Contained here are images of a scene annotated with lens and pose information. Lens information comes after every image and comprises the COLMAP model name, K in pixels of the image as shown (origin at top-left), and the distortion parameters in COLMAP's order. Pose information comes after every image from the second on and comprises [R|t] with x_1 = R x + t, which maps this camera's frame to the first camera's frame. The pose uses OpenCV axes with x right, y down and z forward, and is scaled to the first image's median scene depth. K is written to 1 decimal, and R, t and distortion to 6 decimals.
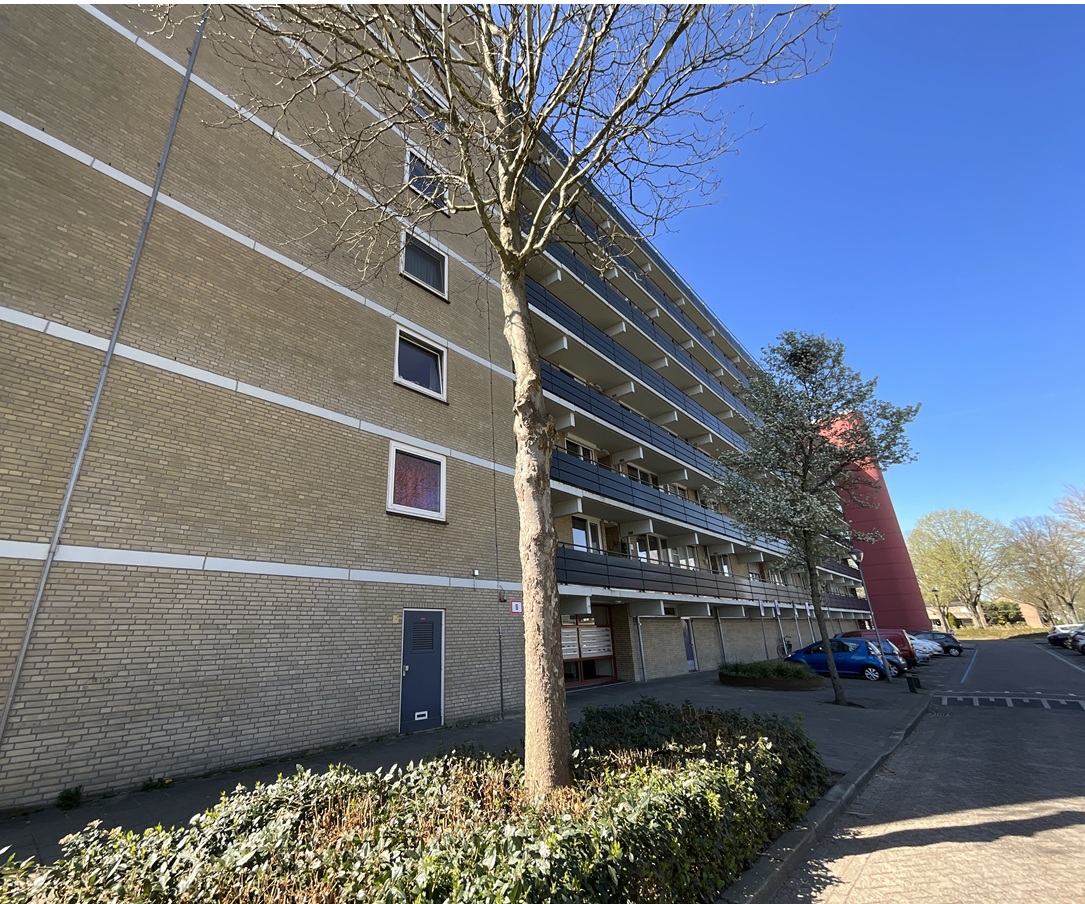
lens RADIAL K [[479.1, 0, 491.1], [0, 479.1, 454.8], [0, 0, 1]] dist [-0.002888, 0.000562]
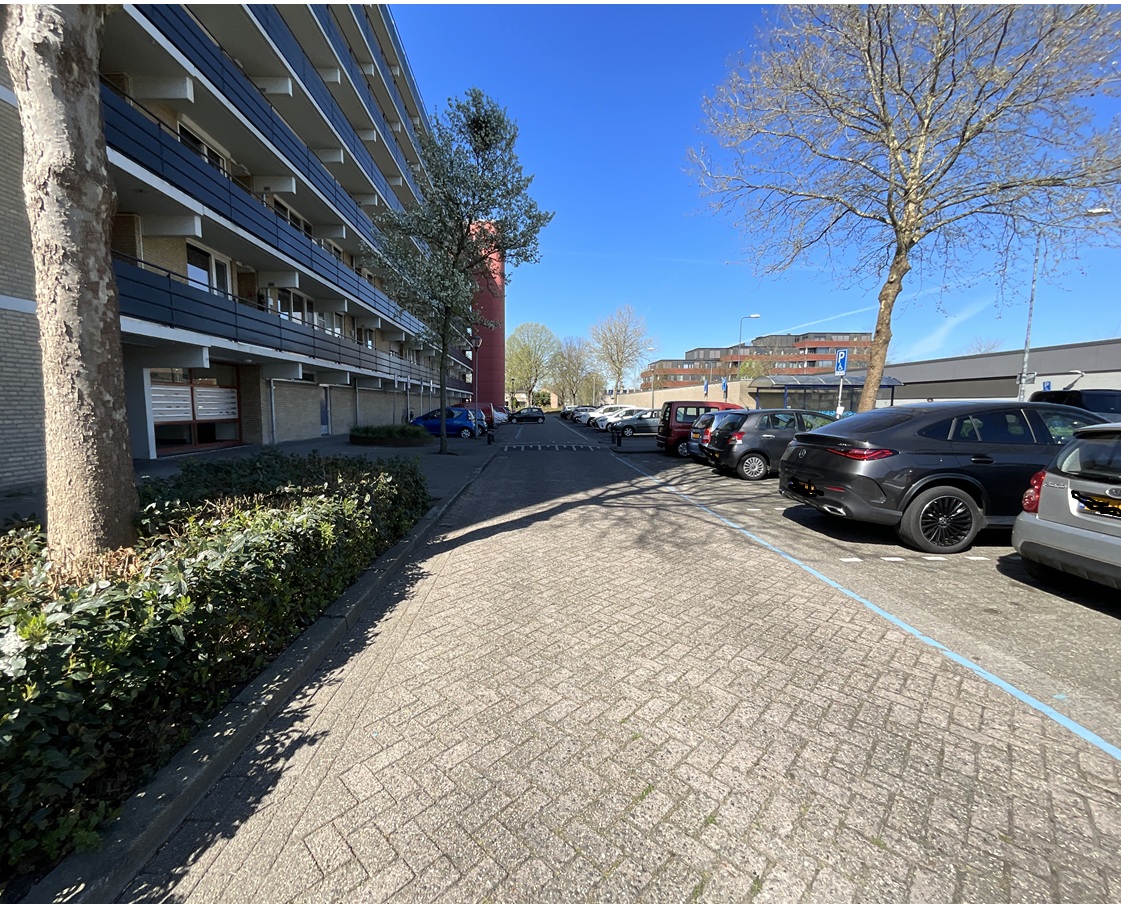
lens RADIAL K [[478.0, 0, 518.1], [0, 478.0, 455.1], [0, 0, 1]] dist [-0.001615, -0.000540]
pose [[0.732164, -0.044875, 0.679649, 0.046289], [-0.257486, 0.905547, 0.337172, 0.074524], [-0.630584, -0.421866, 0.651454, 0.093168]]
